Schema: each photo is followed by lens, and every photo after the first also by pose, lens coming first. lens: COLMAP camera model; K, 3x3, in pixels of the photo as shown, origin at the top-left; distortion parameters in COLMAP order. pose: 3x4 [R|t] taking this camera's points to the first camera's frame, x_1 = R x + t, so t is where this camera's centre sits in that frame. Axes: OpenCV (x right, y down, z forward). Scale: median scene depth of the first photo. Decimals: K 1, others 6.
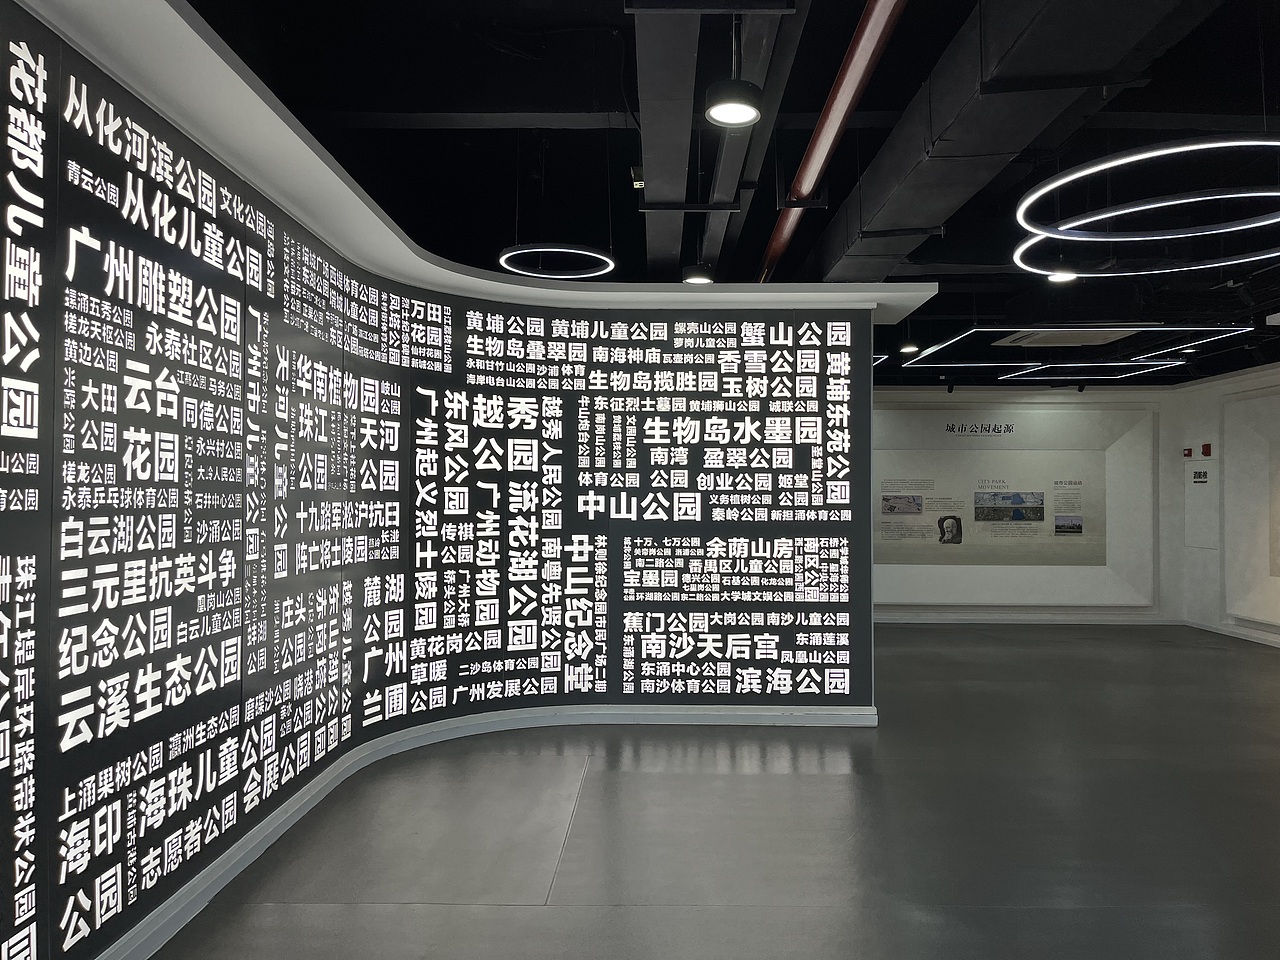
lens RADIAL K [[976.5, 0, 641.7], [0, 976.5, 482.3], [0, 0, 1]] dist [0.056795, -0.067039]
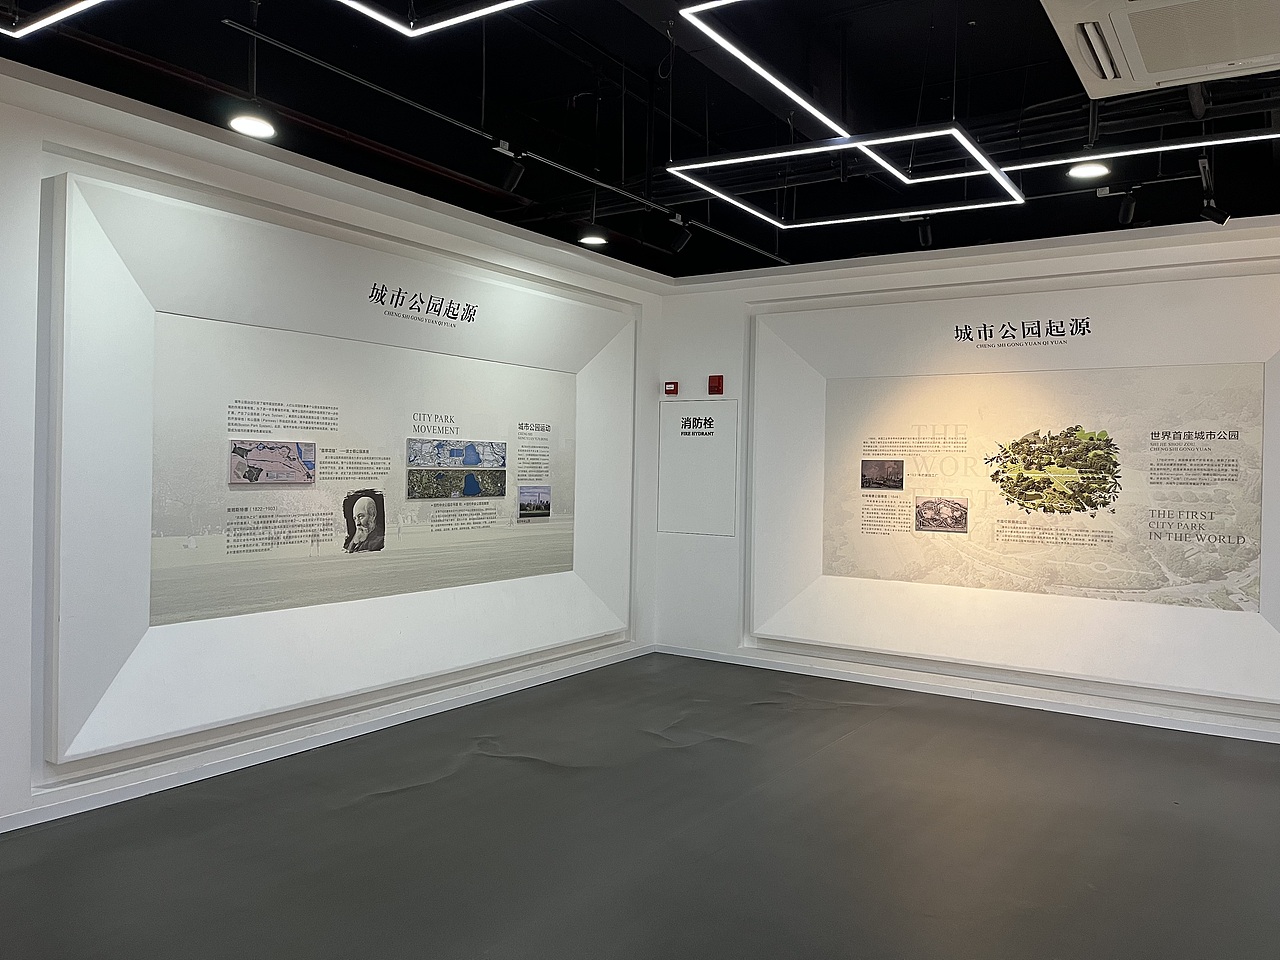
lens RADIAL K [[976.5, 0, 650.1], [0, 976.5, 473.2], [0, 0, 1]] dist [0.056795, -0.067039]
pose [[0.519010, 0.000267, 0.854768, -0.003206], [-0.031719, 0.999317, 0.018947, 0.014019], [-0.854180, -0.036946, 0.518664, 0.660018]]
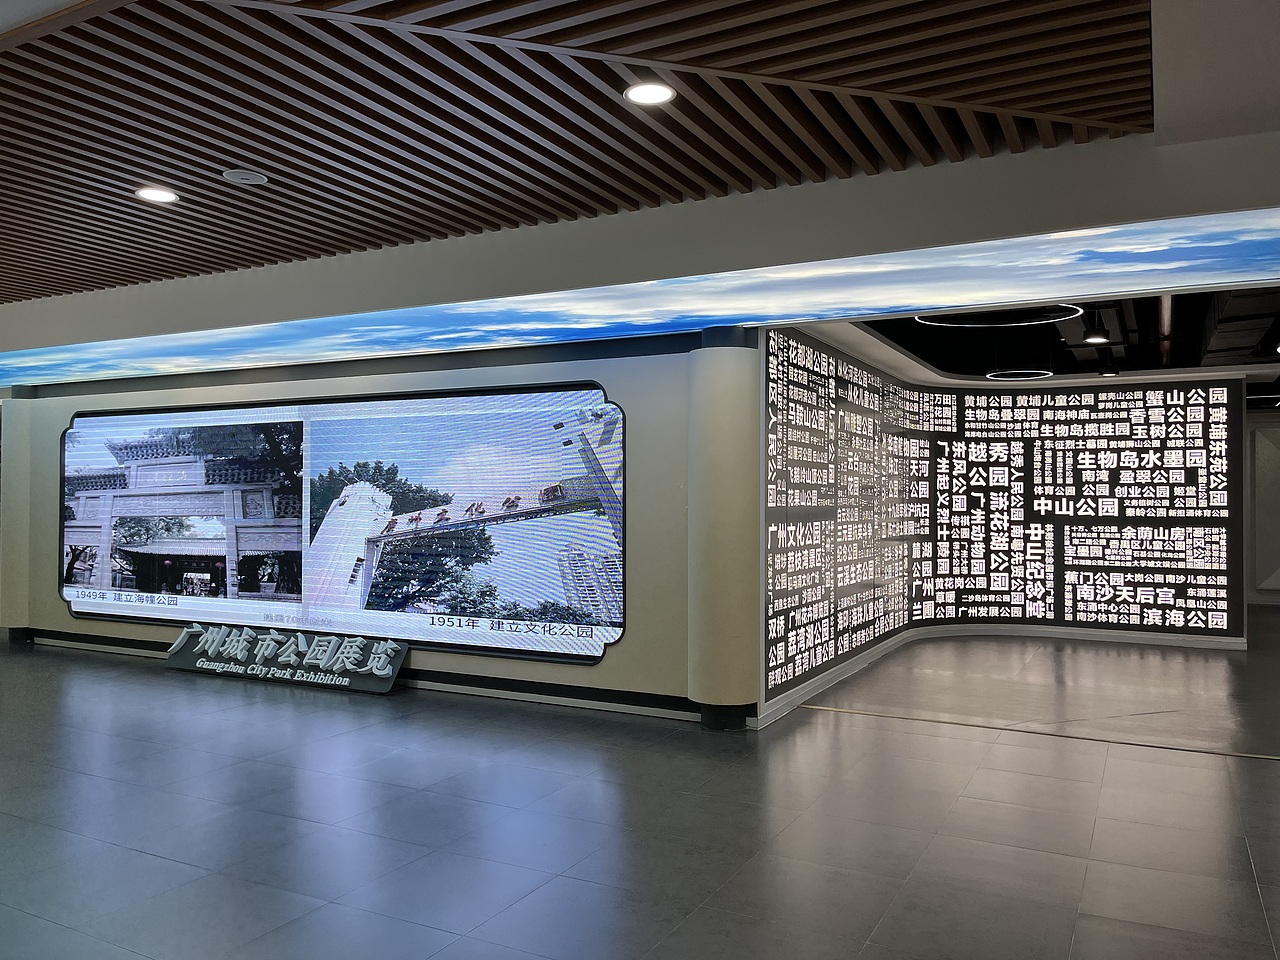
lens RADIAL K [[976.5, 0, 623.6], [0, 976.5, 486.9], [0, 0, 1]] dist [0.056795, -0.067039]
pose [[0.891746, -0.006062, -0.452495, 0.070007], [0.006324, 0.999980, -0.000934, -0.012160], [0.452492, -0.002028, 0.891766, -0.814339]]
